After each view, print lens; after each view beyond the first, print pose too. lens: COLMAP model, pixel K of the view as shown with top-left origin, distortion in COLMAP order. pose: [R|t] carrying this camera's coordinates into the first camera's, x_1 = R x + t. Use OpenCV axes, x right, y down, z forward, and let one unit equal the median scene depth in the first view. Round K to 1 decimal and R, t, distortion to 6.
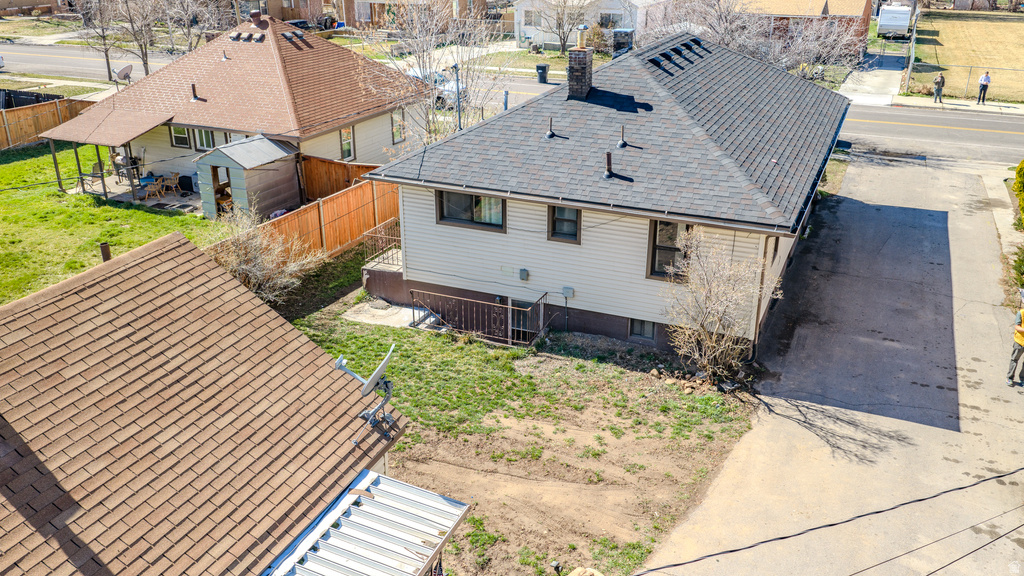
lens RADIAL K [[856.3, 0, 516.6], [0, 856.3, 286.9], [0, 0, 1]] dist [0.000573, -0.005228]
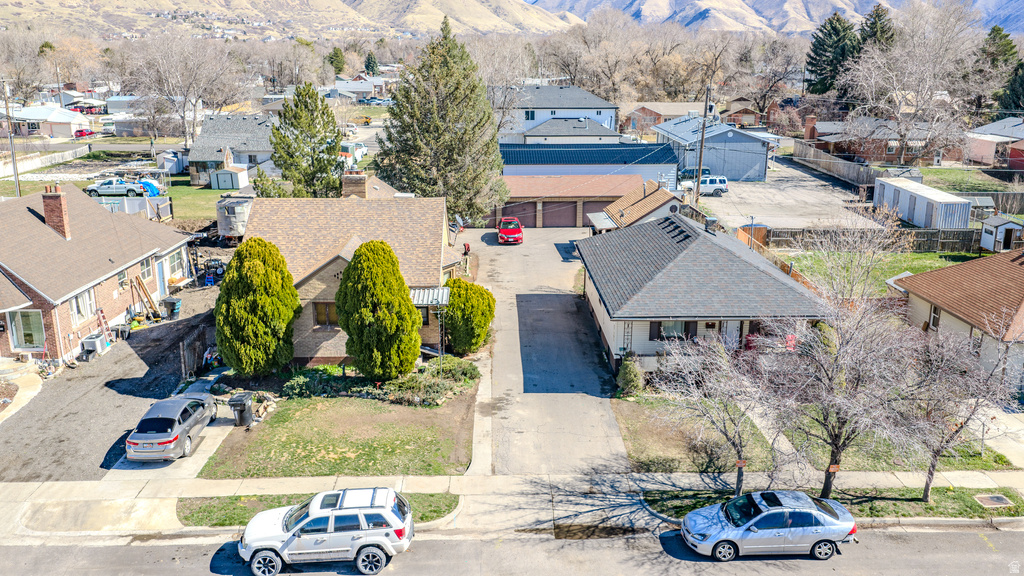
lens RADIAL K [[856.3, 0, 516.6], [0, 856.3, 286.9], [0, 0, 1]] dist [0.000573, -0.005228]
pose [[-0.902035, 0.111775, -0.416940, 1.648490], [-0.164594, 0.803859, 0.571594, -1.508401], [0.399051, 0.584224, -0.706711, 2.898192]]
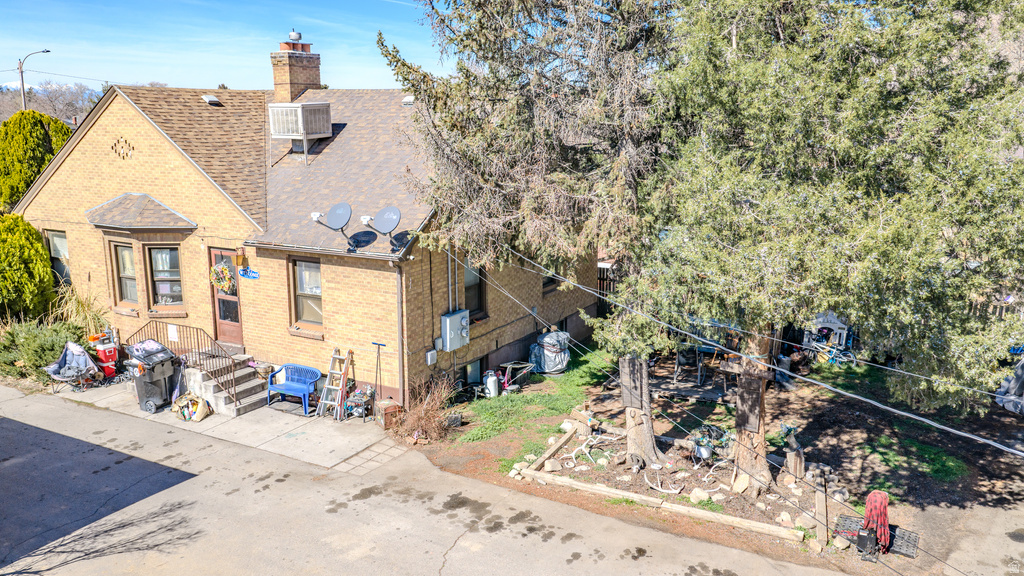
lens RADIAL K [[856.3, 0, 516.6], [0, 856.3, 286.9], [0, 0, 1]] dist [0.000573, -0.005228]
pose [[0.089968, -0.208641, 0.973845, -0.301829], [0.380589, 0.910802, 0.159974, -0.035612], [-0.920358, 0.356242, 0.161349, 0.387255]]
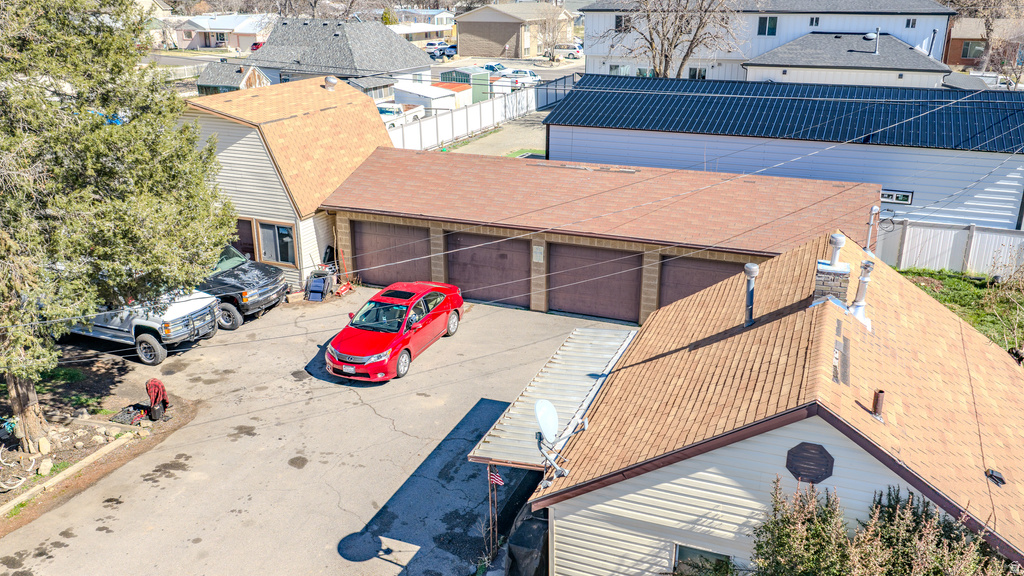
lens RADIAL K [[856.3, 0, 516.6], [0, 856.3, 286.9], [0, 0, 1]] dist [0.000573, -0.005228]
pose [[-0.999922, 0.004739, -0.011536, -0.064892], [-0.004131, 0.746921, 0.664900, -0.463018], [0.011768, 0.664896, -0.746843, 1.025375]]
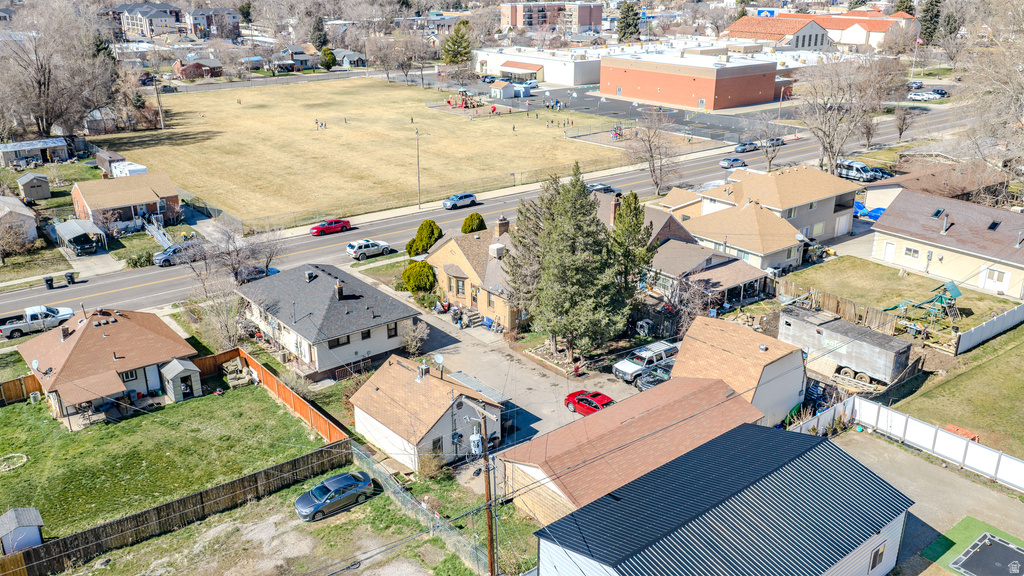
lens RADIAL K [[856.3, 0, 516.6], [0, 856.3, 286.9], [0, 0, 1]] dist [0.000573, -0.005228]
pose [[0.450000, -0.310676, 0.837246, -2.929118], [0.337363, 0.927202, 0.162732, -0.707908], [-0.826853, 0.209227, 0.522052, -1.653050]]
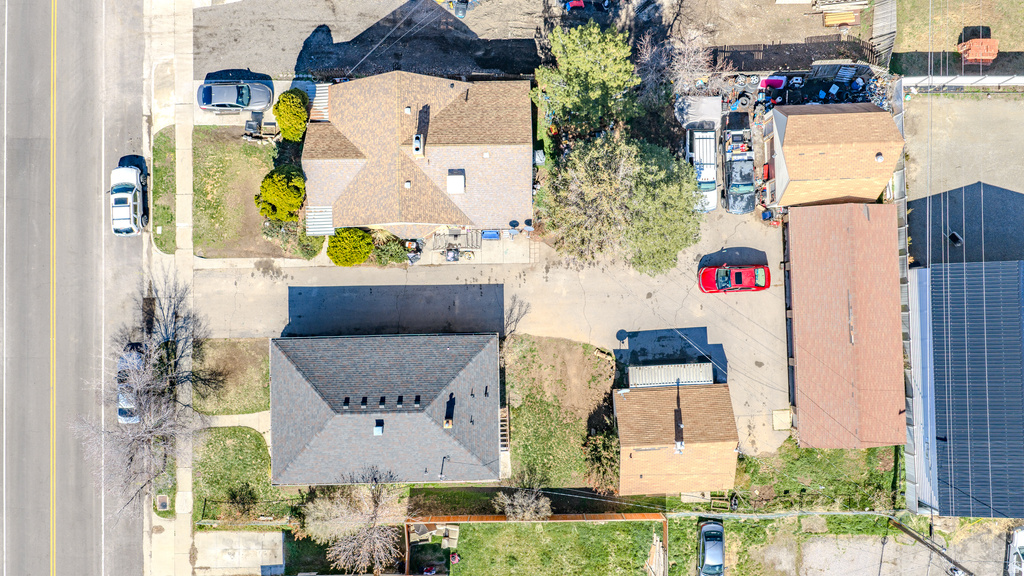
lens RADIAL K [[856.3, 0, 516.6], [0, 856.3, 286.9], [0, 0, 1]] dist [0.000573, -0.005228]
pose [[-0.421912, -0.906358, 0.022471, 0.350093], [0.351140, -0.140505, 0.925721, -2.964145], [-0.835877, 0.398463, 0.377539, -0.428577]]
